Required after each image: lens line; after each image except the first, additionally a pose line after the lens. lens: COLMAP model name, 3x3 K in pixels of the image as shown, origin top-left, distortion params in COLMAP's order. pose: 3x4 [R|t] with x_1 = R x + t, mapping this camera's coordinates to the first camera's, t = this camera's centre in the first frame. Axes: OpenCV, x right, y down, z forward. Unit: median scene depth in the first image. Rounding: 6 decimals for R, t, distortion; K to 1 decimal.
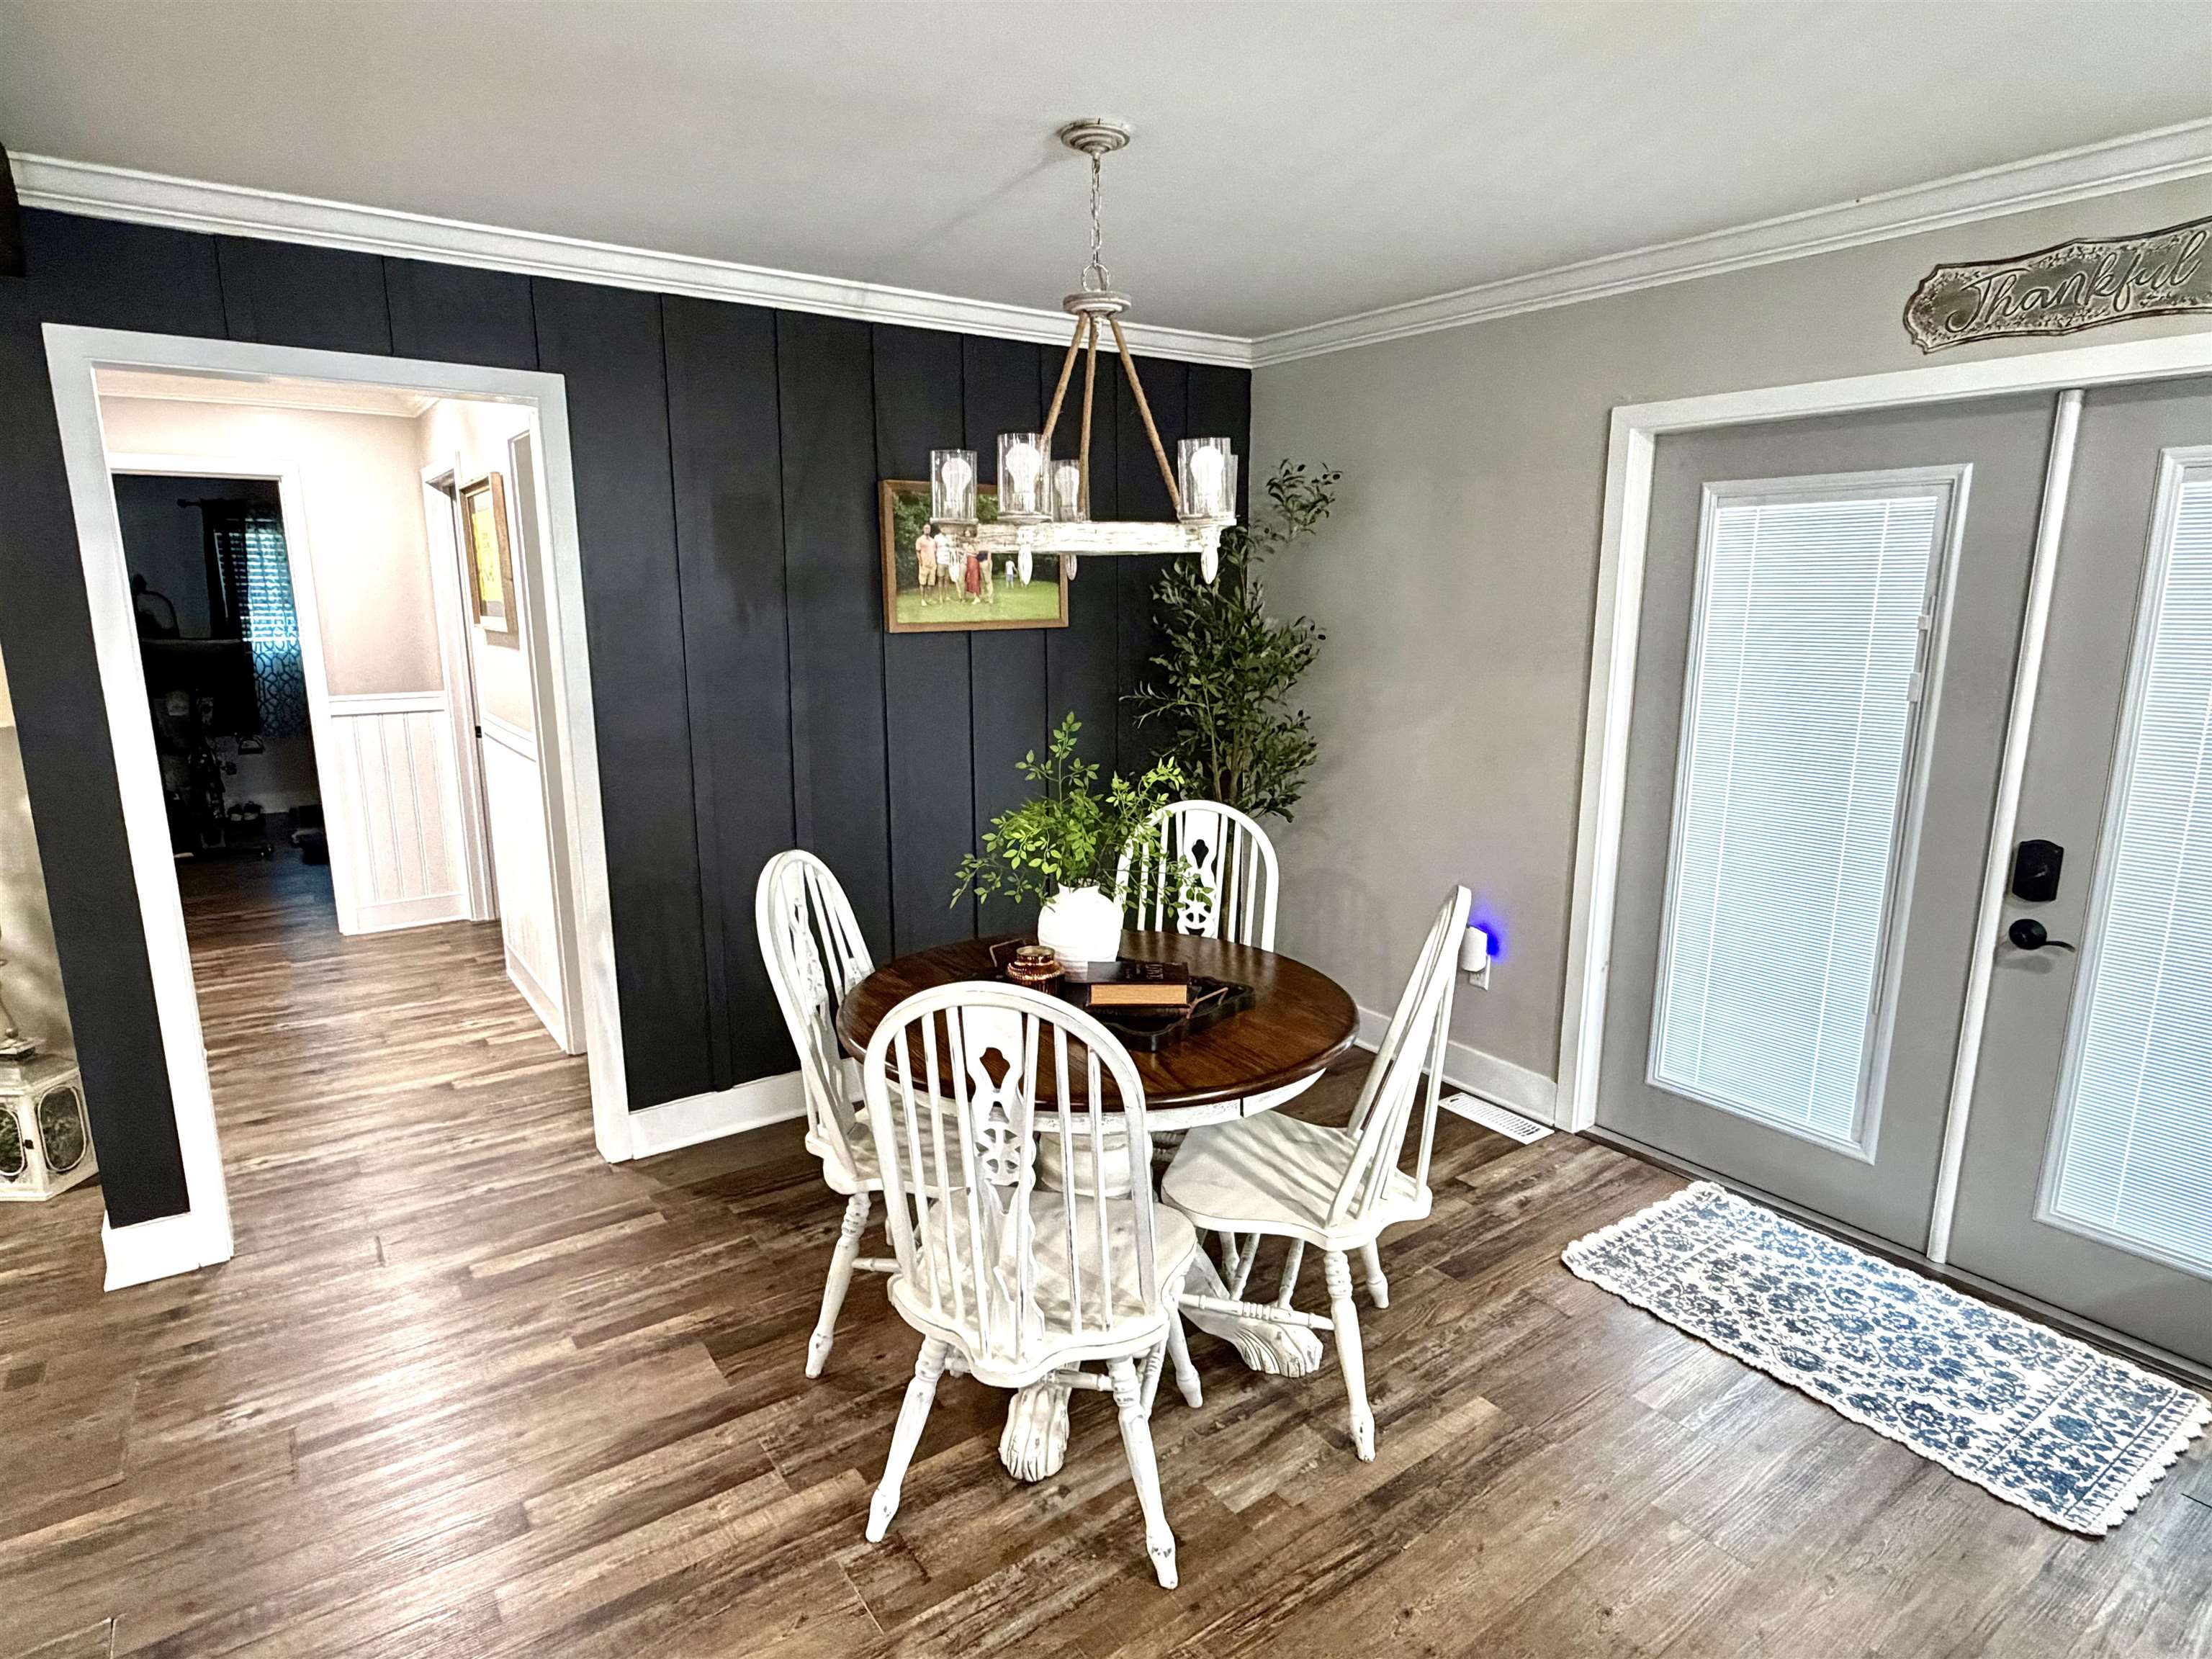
lens RADIAL K [[1217.5, 0, 1106.0], [0, 1217.5, 829.5], [0, 0, 1]] dist [0.020176, 0.000954]
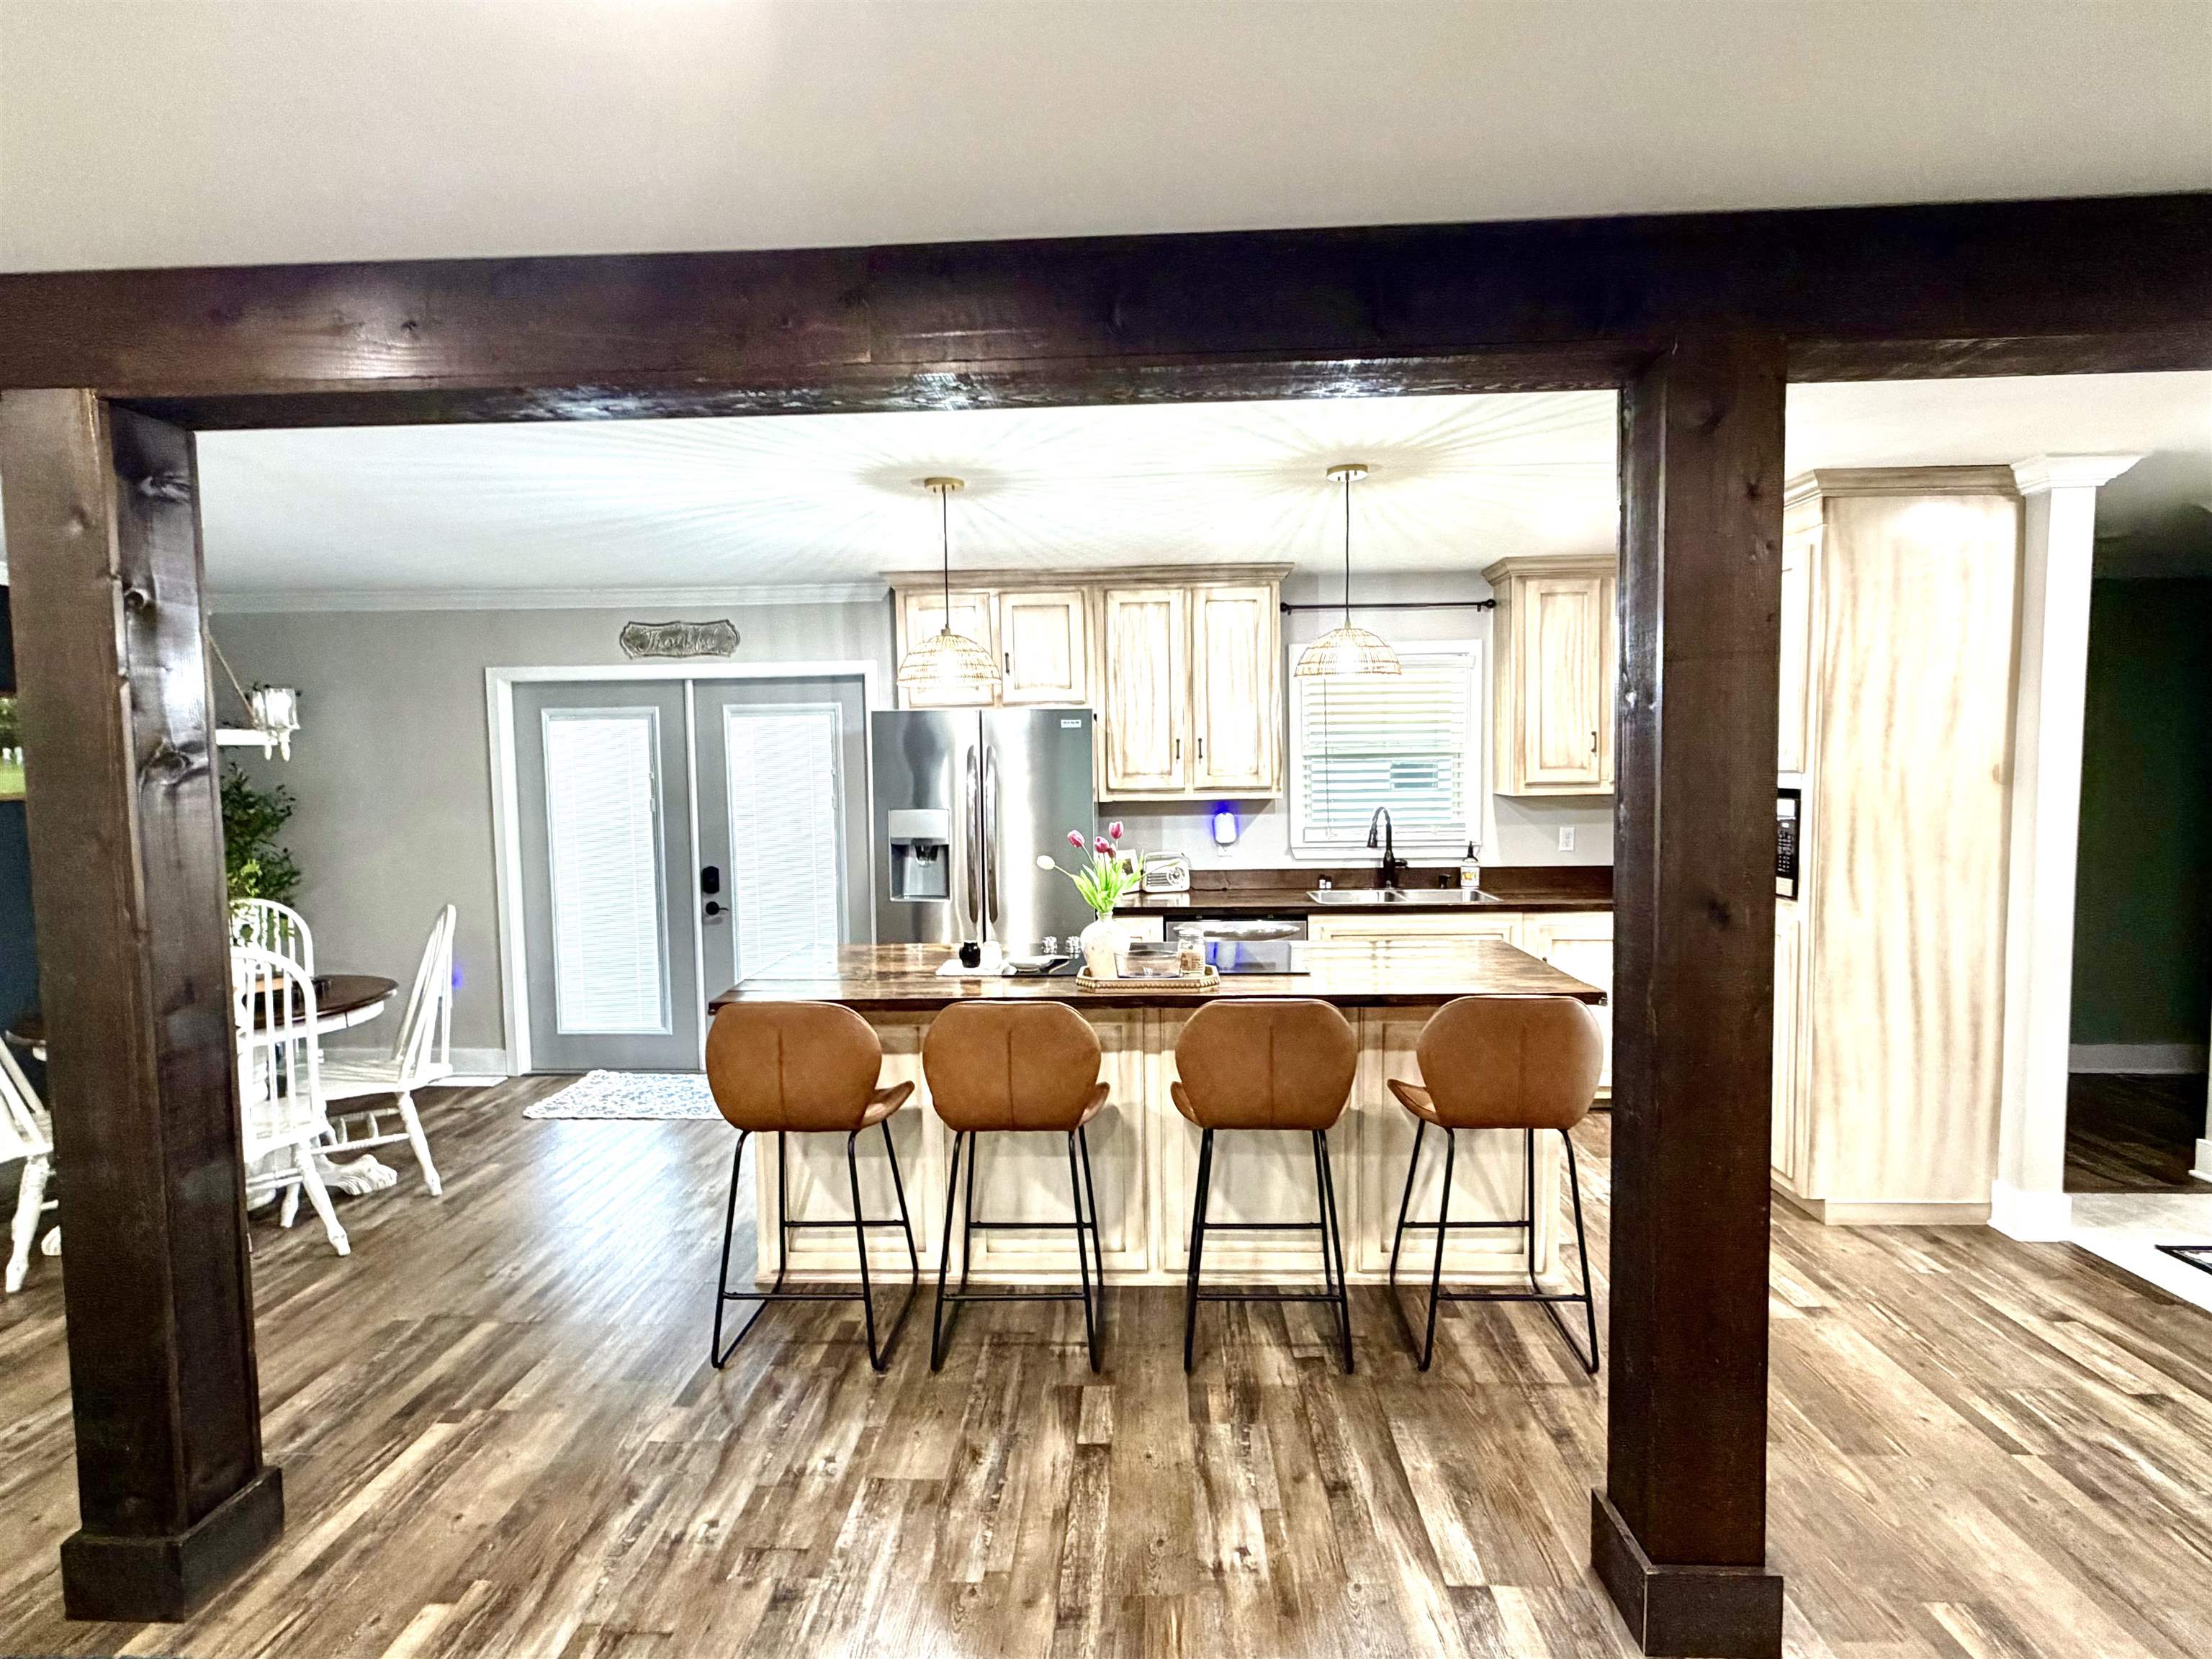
lens RADIAL K [[1099.1, 0, 1106.0], [0, 1099.1, 829.5], [0, 0, 1]] dist [-0.000798, 0.000257]
pose [[0.611713, -0.061294, 0.788702, -0.354703], [0.173457, 0.983125, -0.058128, 0.163914], [-0.771829, 0.172363, 0.612022, -0.734908]]
